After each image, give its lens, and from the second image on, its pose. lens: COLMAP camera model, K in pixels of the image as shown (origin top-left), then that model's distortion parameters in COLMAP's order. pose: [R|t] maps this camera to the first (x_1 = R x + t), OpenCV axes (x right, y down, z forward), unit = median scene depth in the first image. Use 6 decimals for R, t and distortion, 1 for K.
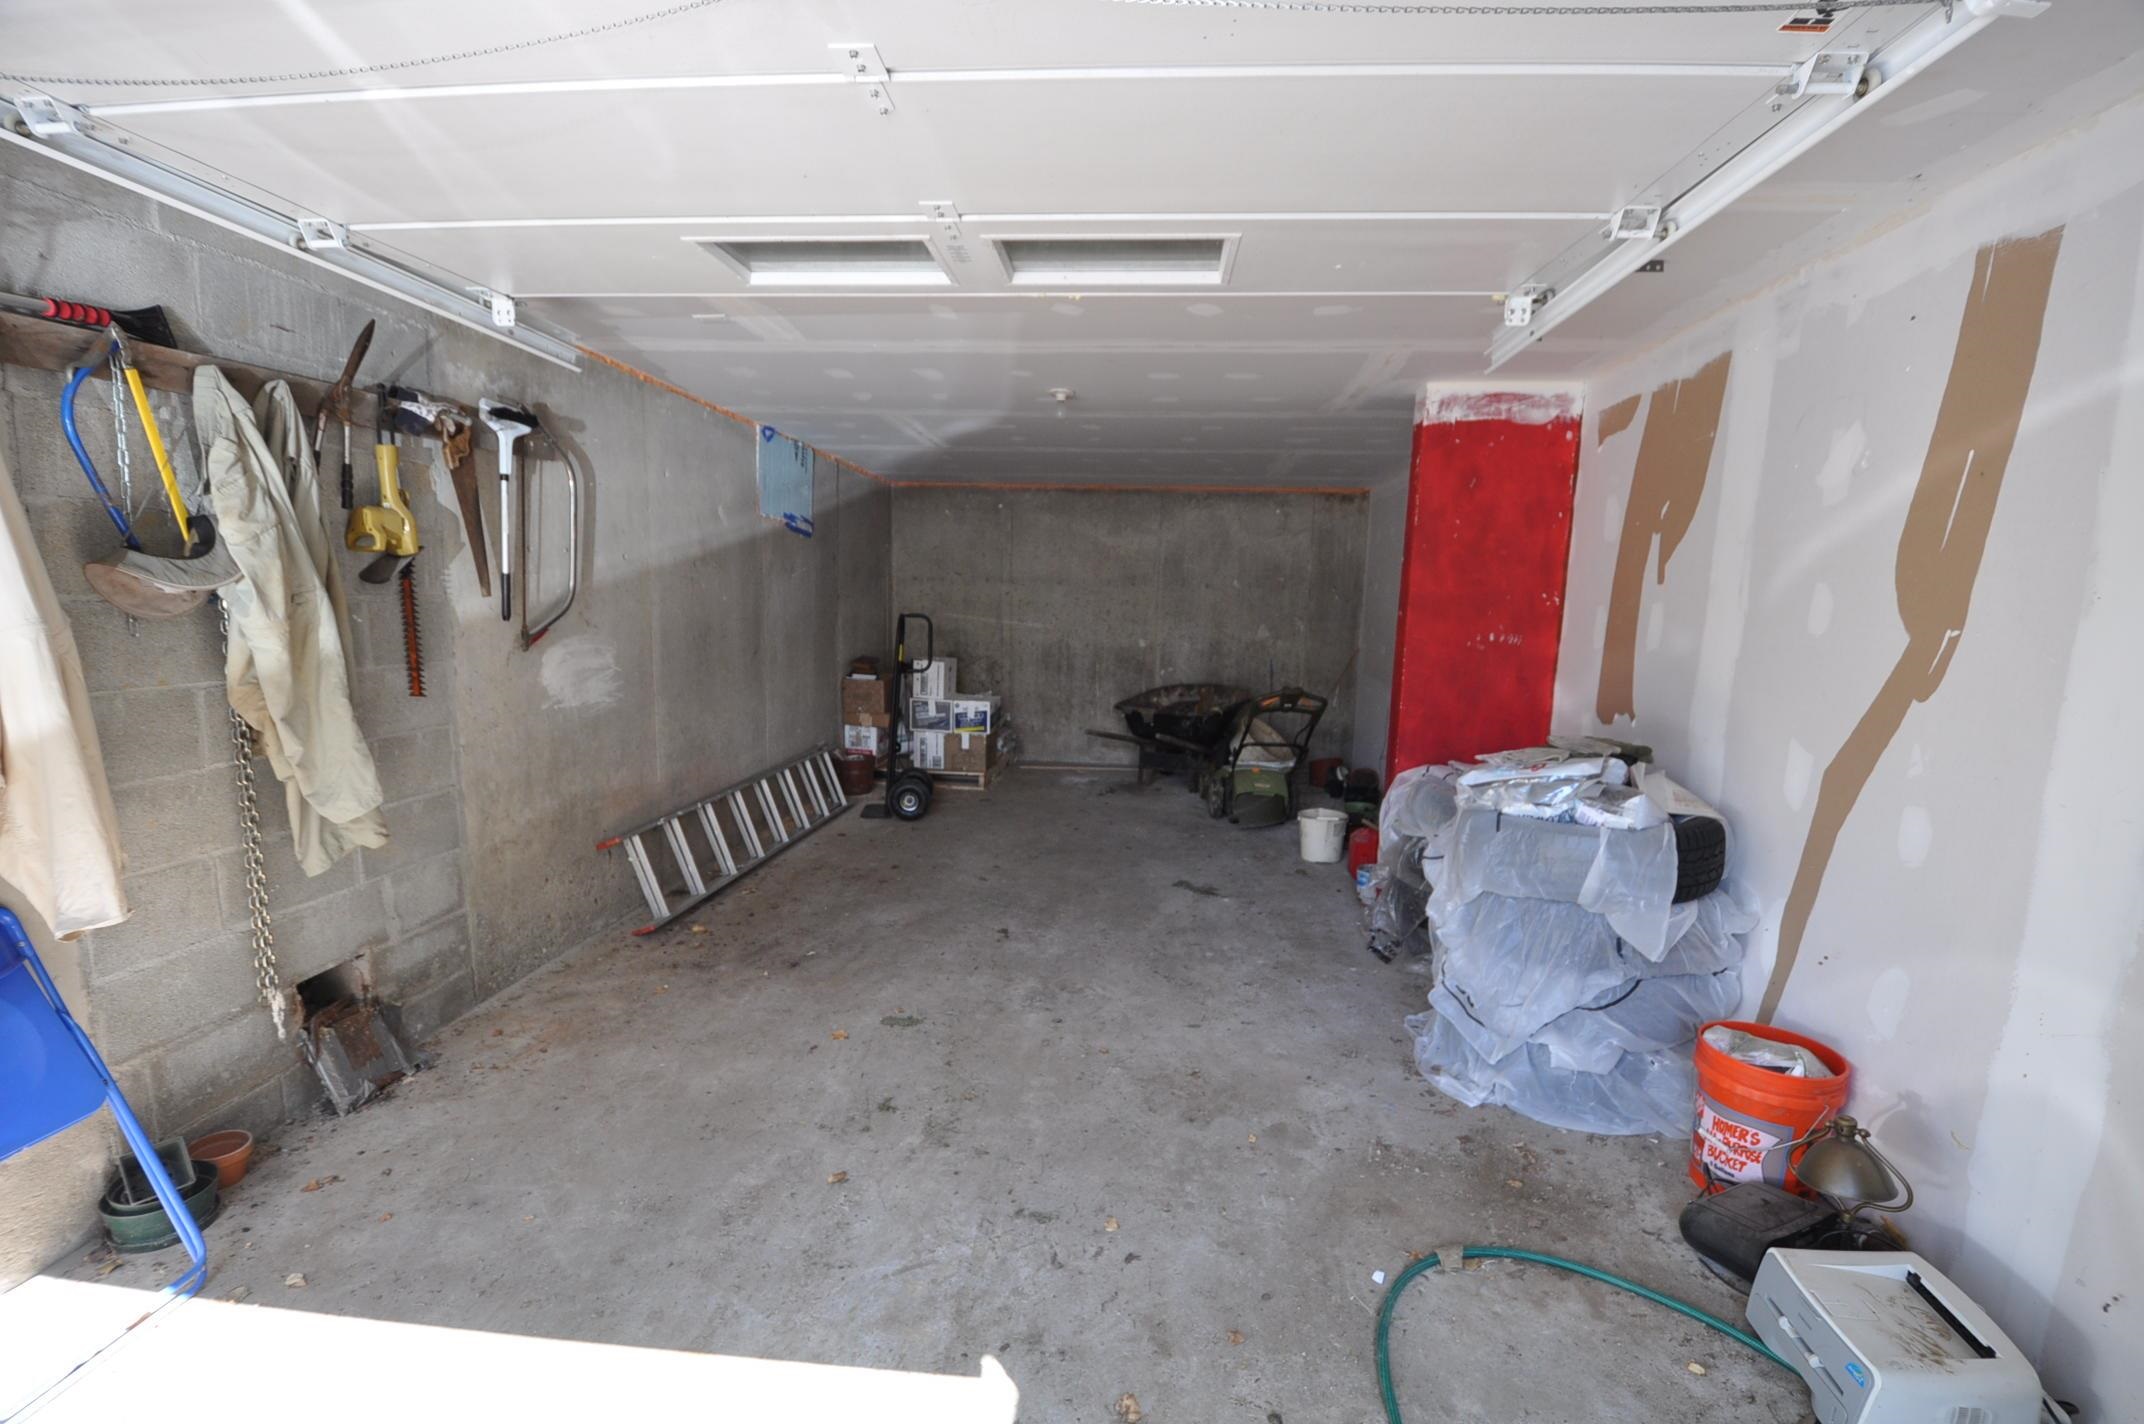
lens RADIAL K [[934.2, 0, 1073.2], [0, 934.2, 736.9], [0, 0, 1]] dist [0.019890, -0.026122]
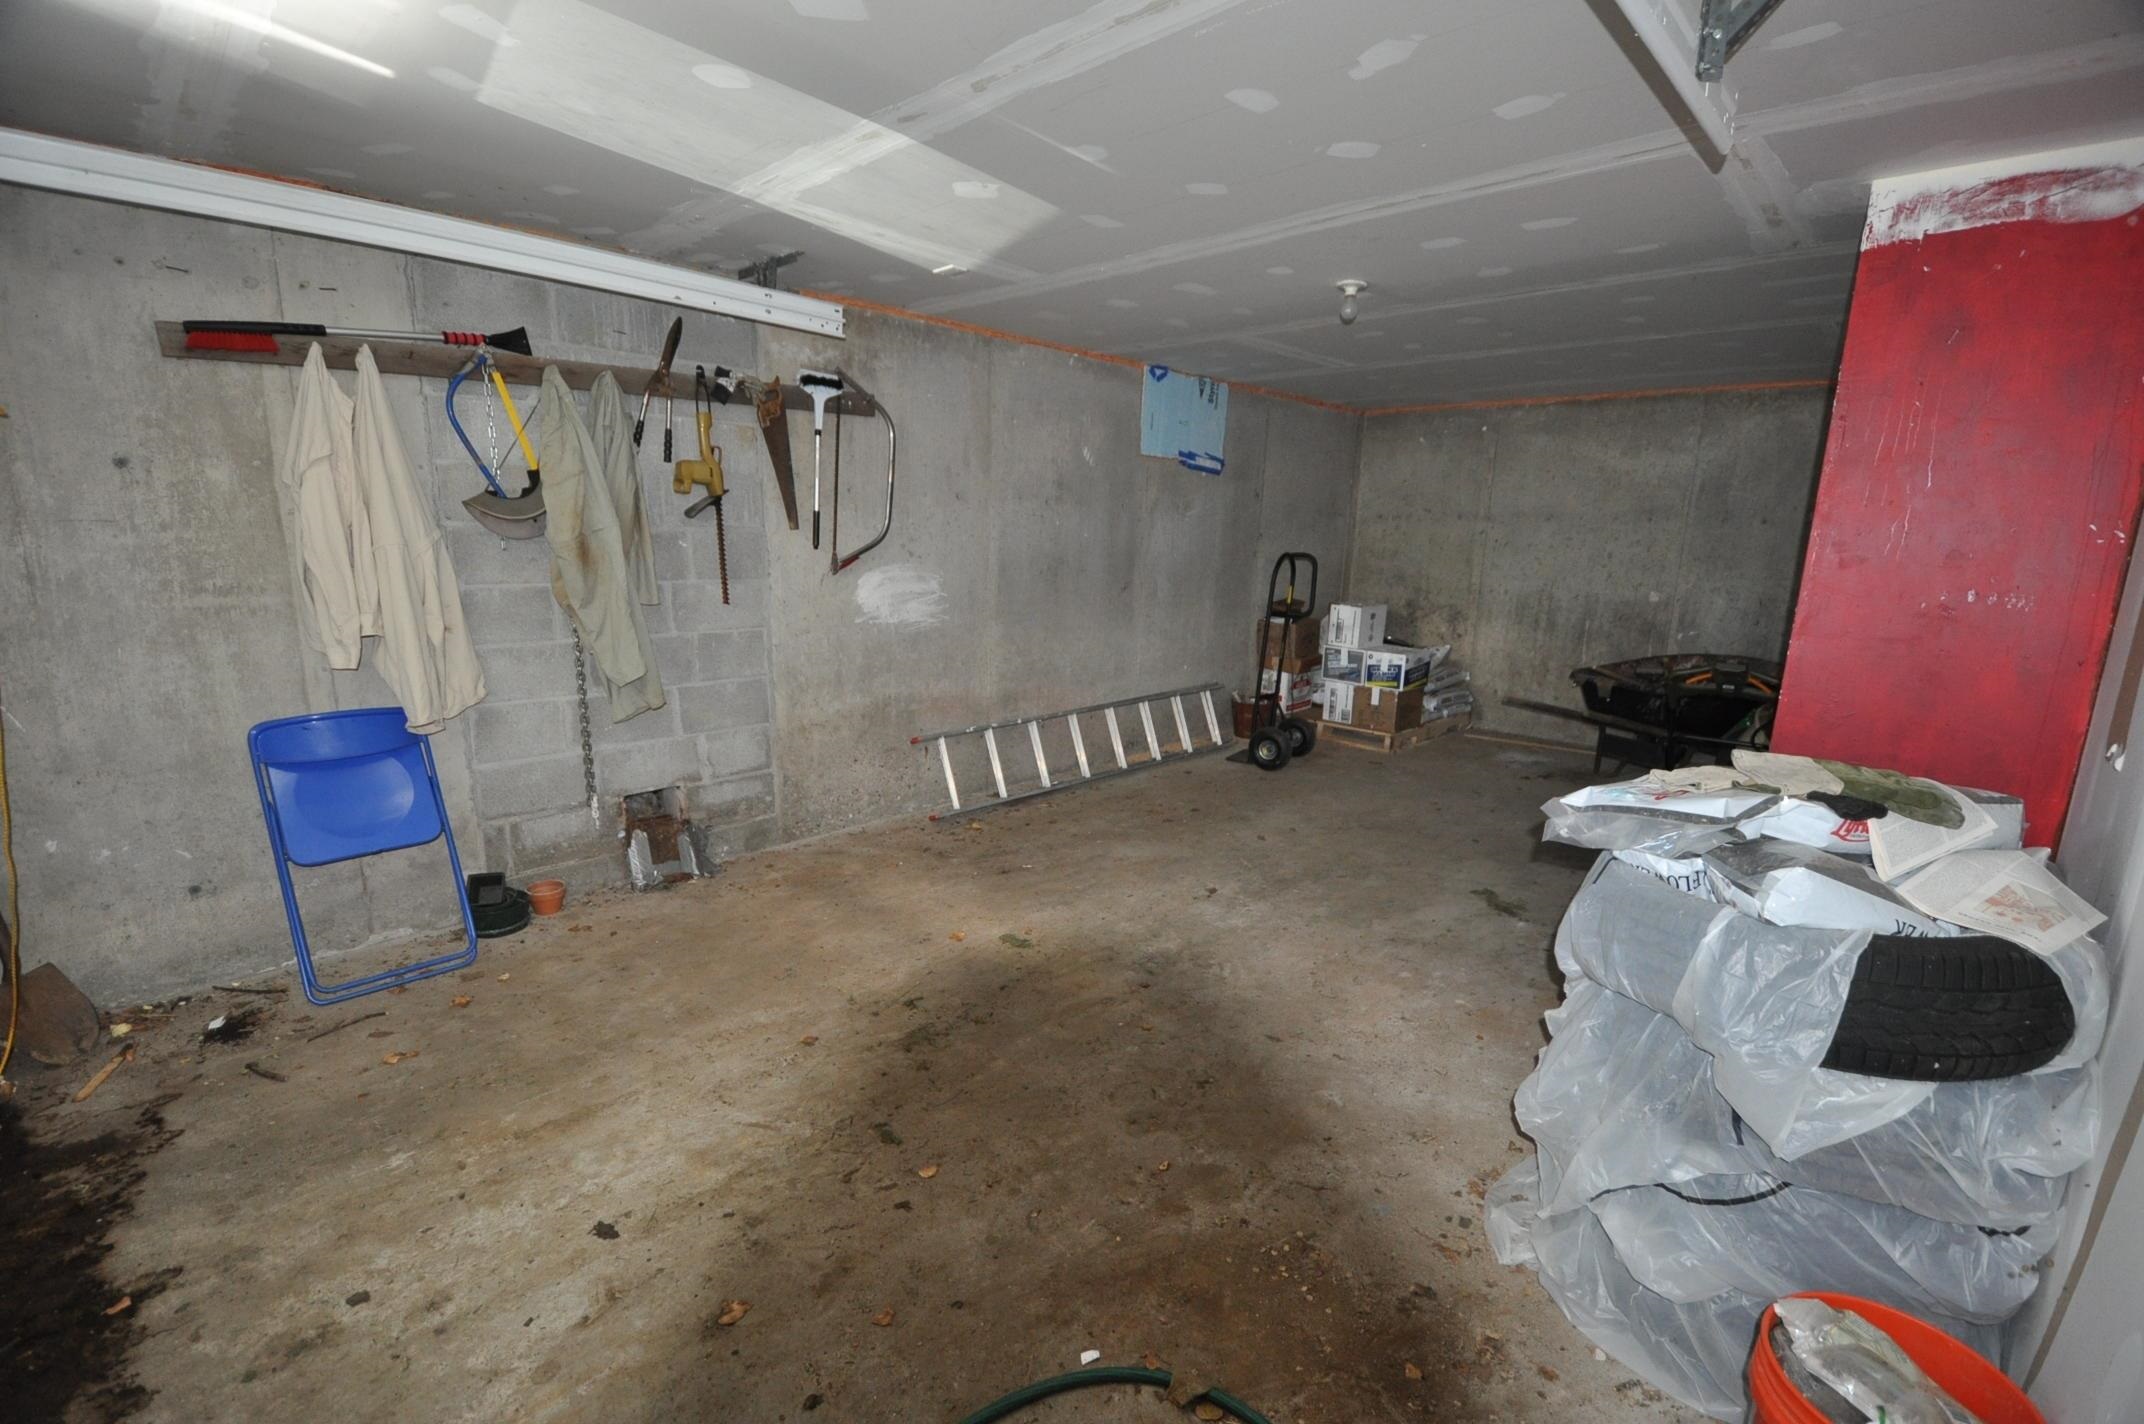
lens RADIAL K [[934.2, 0, 1073.2], [0, 934.2, 736.9], [0, 0, 1]] dist [0.019890, -0.026122]
pose [[0.779748, 0.130159, -0.612415, 0.412679], [-0.096243, 0.991445, 0.088175, -0.015946], [0.618652, -0.009814, 0.785603, 0.199189]]
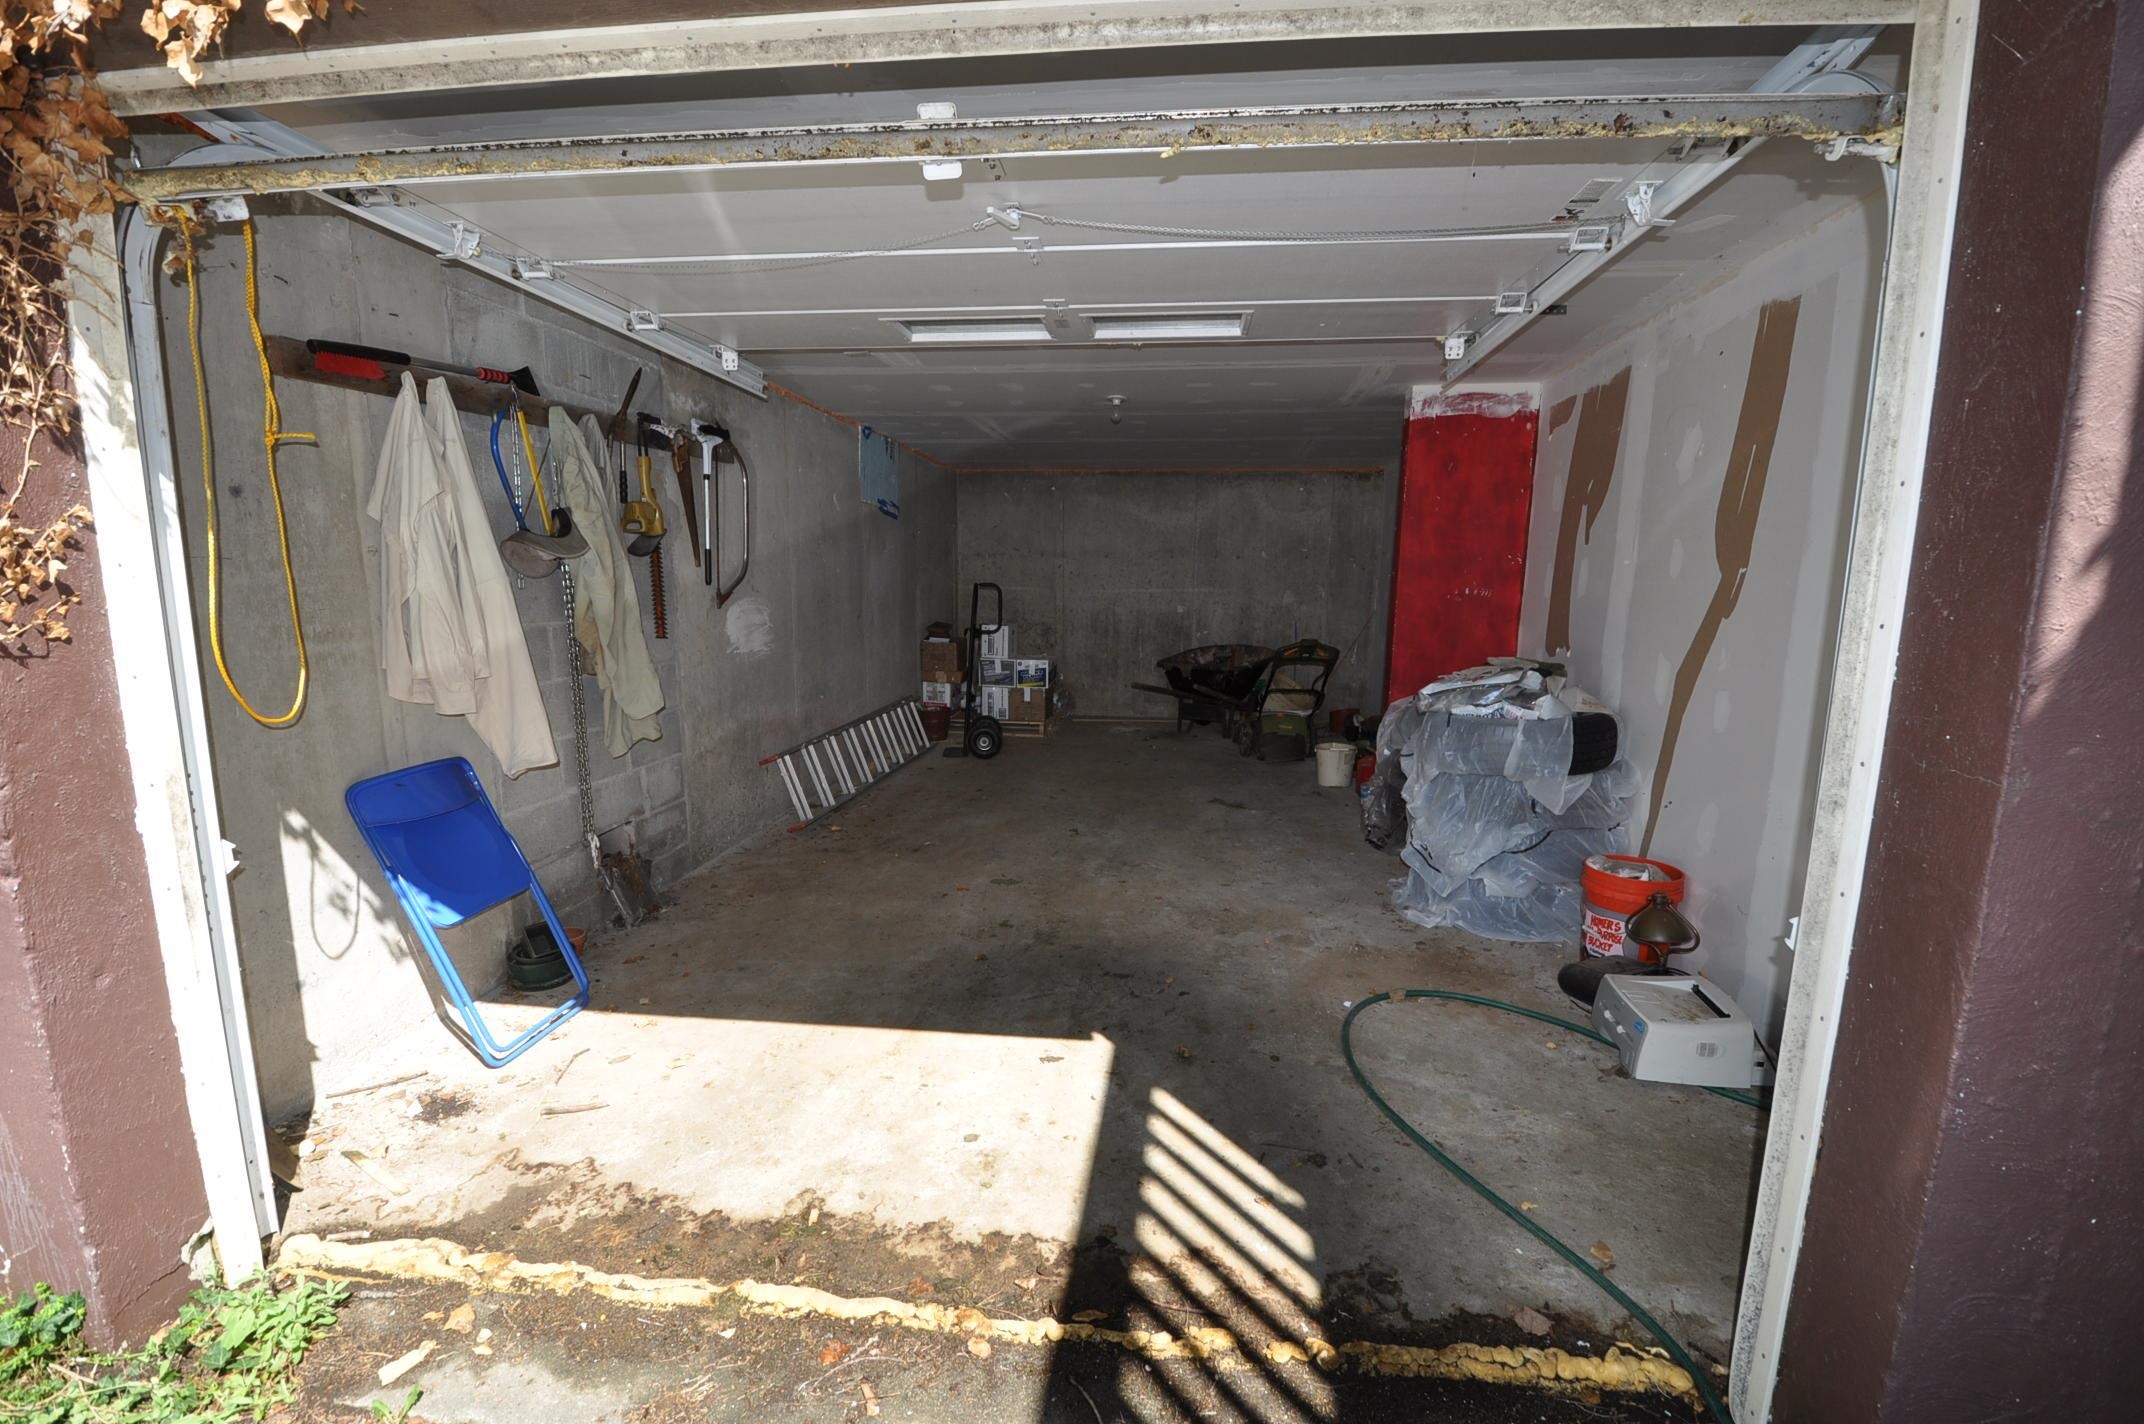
lens RADIAL K [[934.2, 0, 1073.2], [0, 934.2, 736.9], [0, 0, 1]] dist [0.019890, -0.026122]
pose [[0.999315, -0.007232, -0.036298, -0.032567], [0.008024, 0.999732, 0.021715, 0.060658], [0.036131, -0.021991, 0.999105, -0.285206]]
